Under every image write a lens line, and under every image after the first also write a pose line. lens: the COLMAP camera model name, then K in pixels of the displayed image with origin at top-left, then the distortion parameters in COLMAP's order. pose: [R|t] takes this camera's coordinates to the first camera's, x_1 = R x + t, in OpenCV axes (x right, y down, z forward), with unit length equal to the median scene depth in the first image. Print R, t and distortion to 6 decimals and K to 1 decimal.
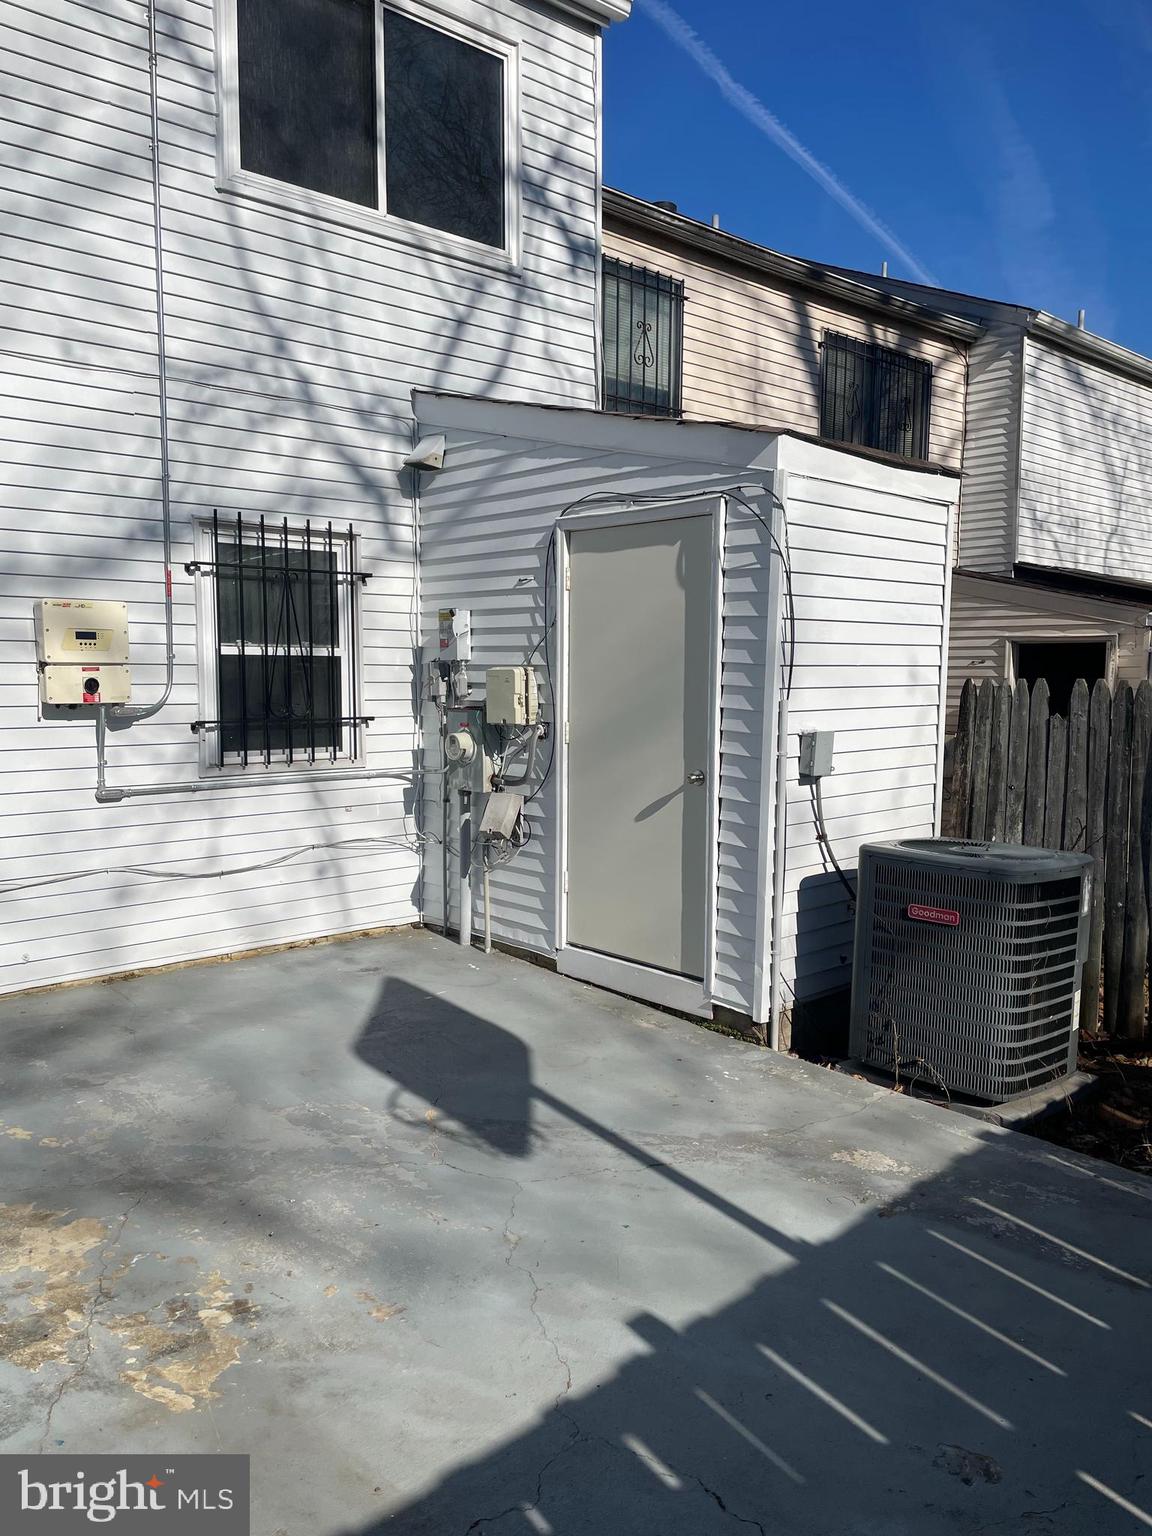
lens RADIAL K [[1159.8, 0, 572.0], [0, 1159.8, 775.9], [0, 0, 1]] dist [0.099615, -0.122324]
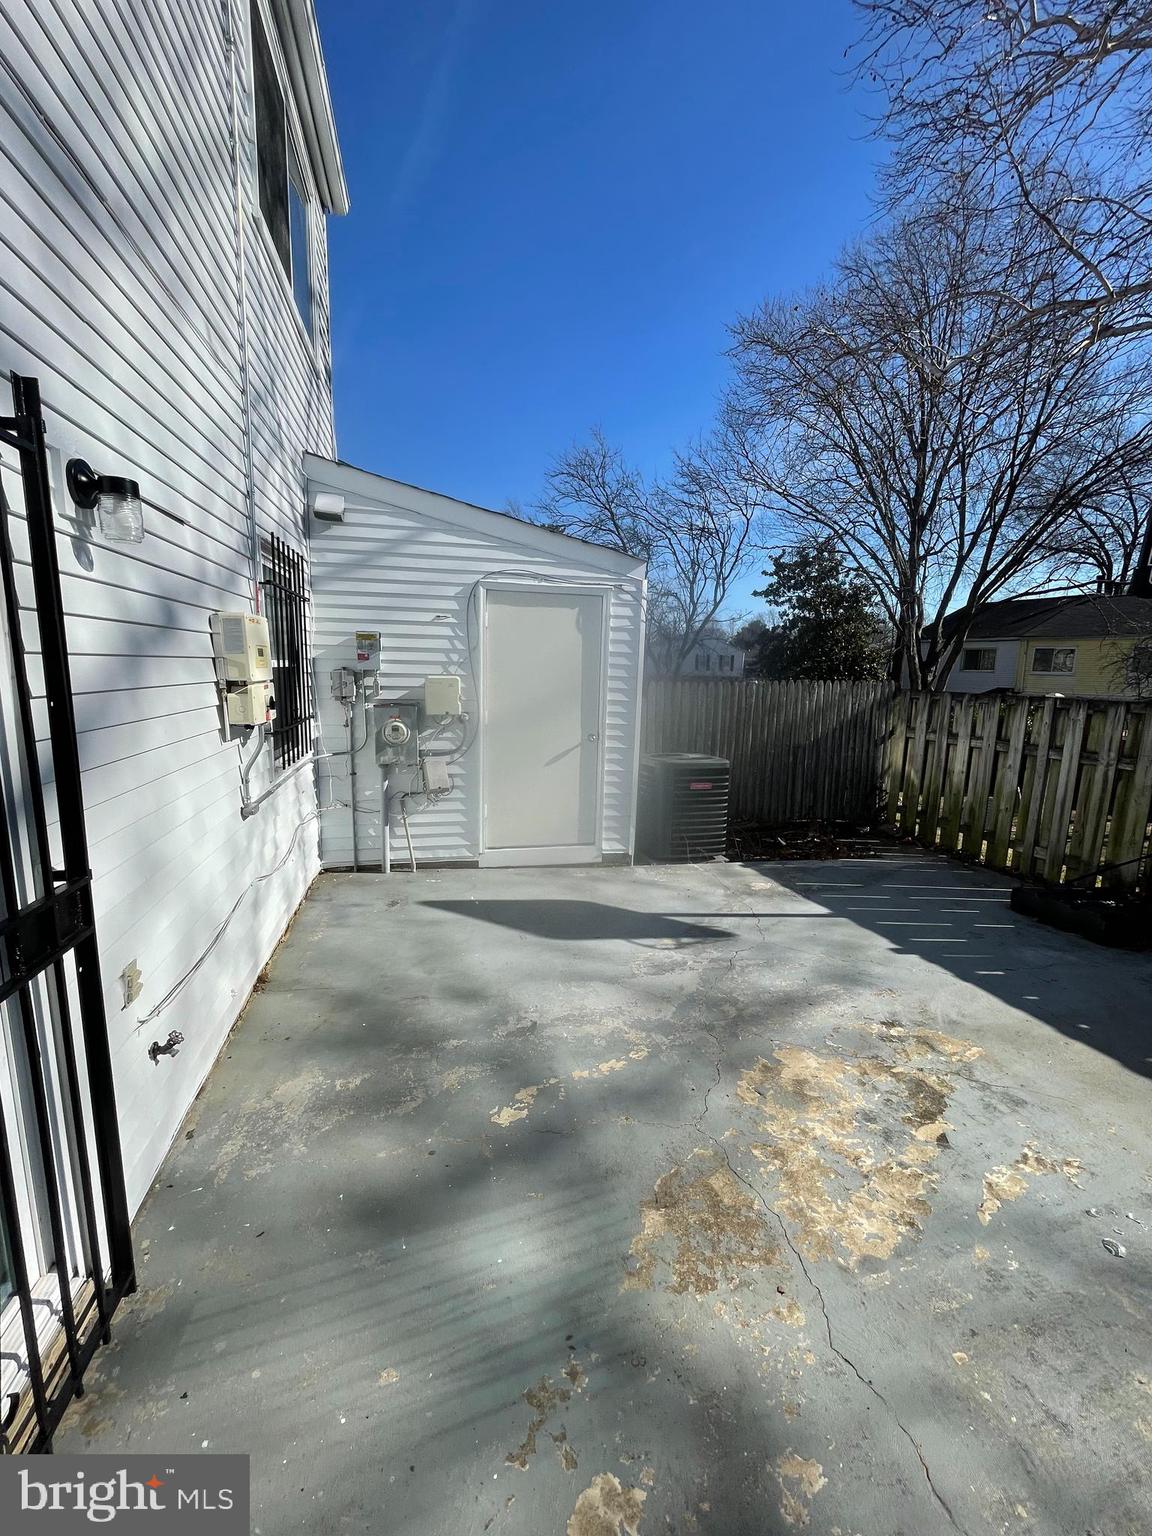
lens RADIAL K [[617.6, 0, 580.9], [0, 617.6, 766.0], [0, 0, 1]] dist [-0.001908, 0.000012]
pose [[0.481050, -0.132997, 0.866546, -0.719670], [0.062032, 0.991112, 0.117680, -0.066982], [-0.874496, -0.002856, 0.485025, 0.503946]]
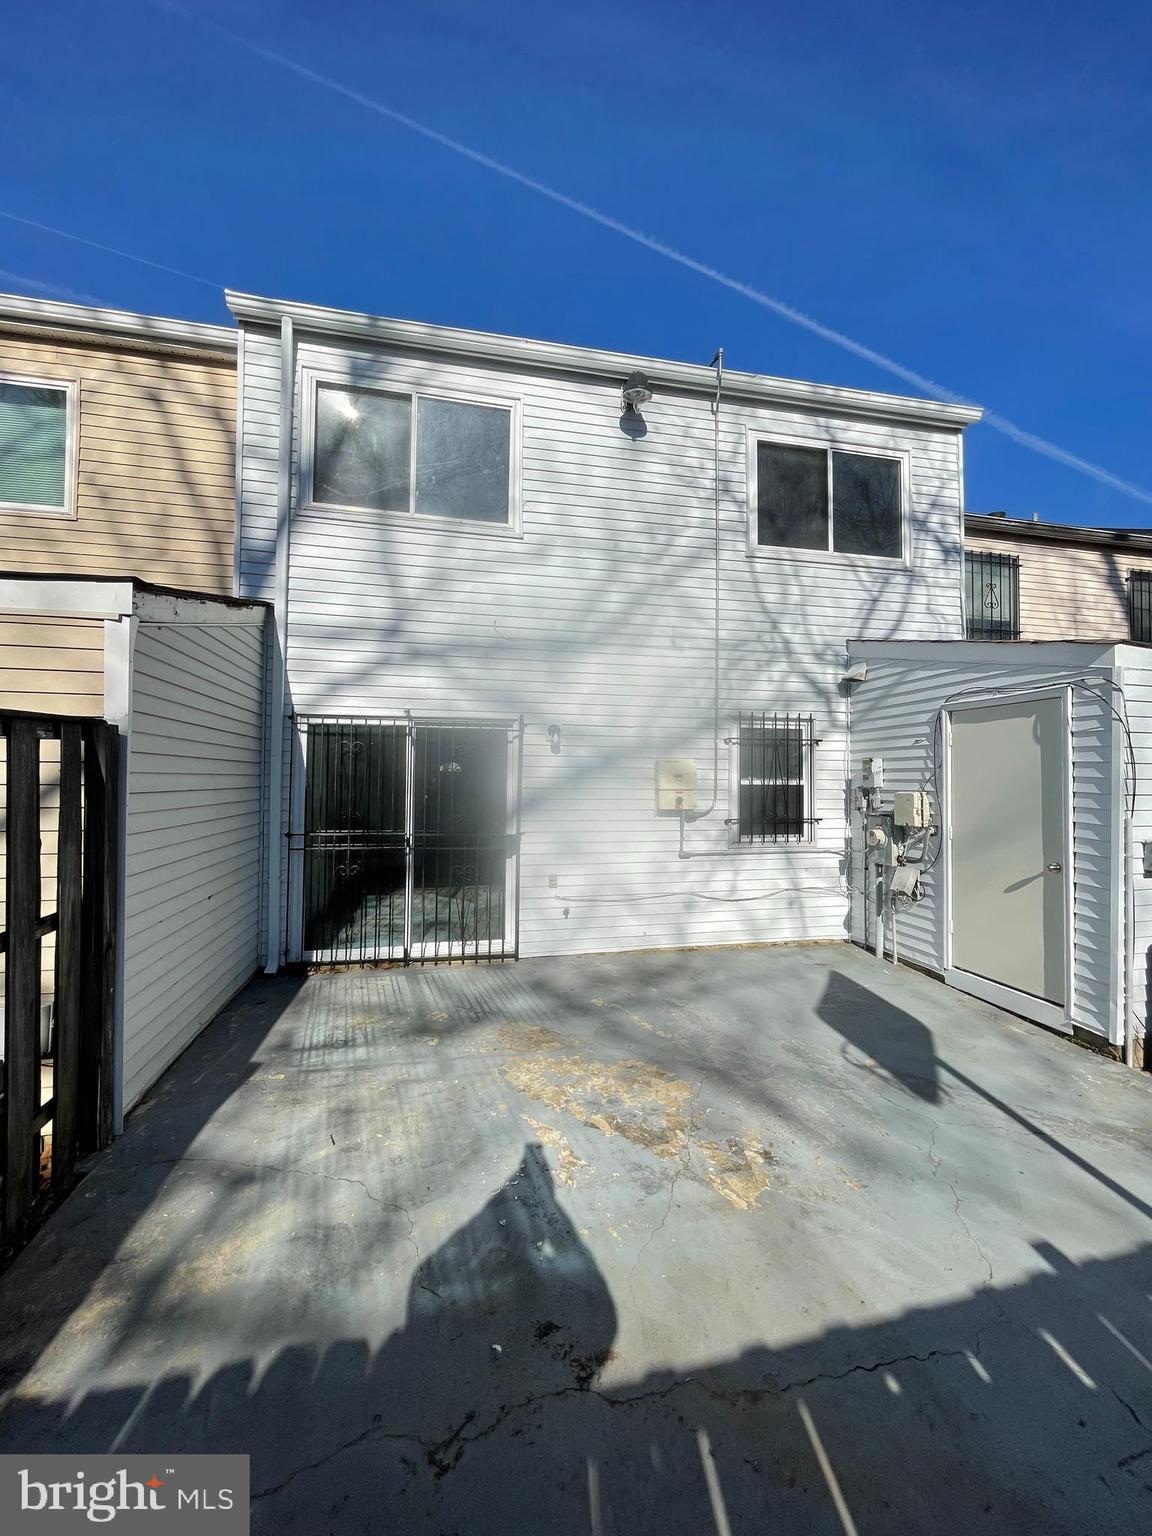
lens RADIAL K [[617.6, 0, 580.9], [0, 617.6, 766.0], [0, 0, 1]] dist [-0.001908, 0.000012]
pose [[0.871567, -0.010380, -0.490167, -0.032832], [-0.049540, 0.992794, -0.109110, -0.010942], [0.487768, 0.119380, 0.864772, -0.010000]]
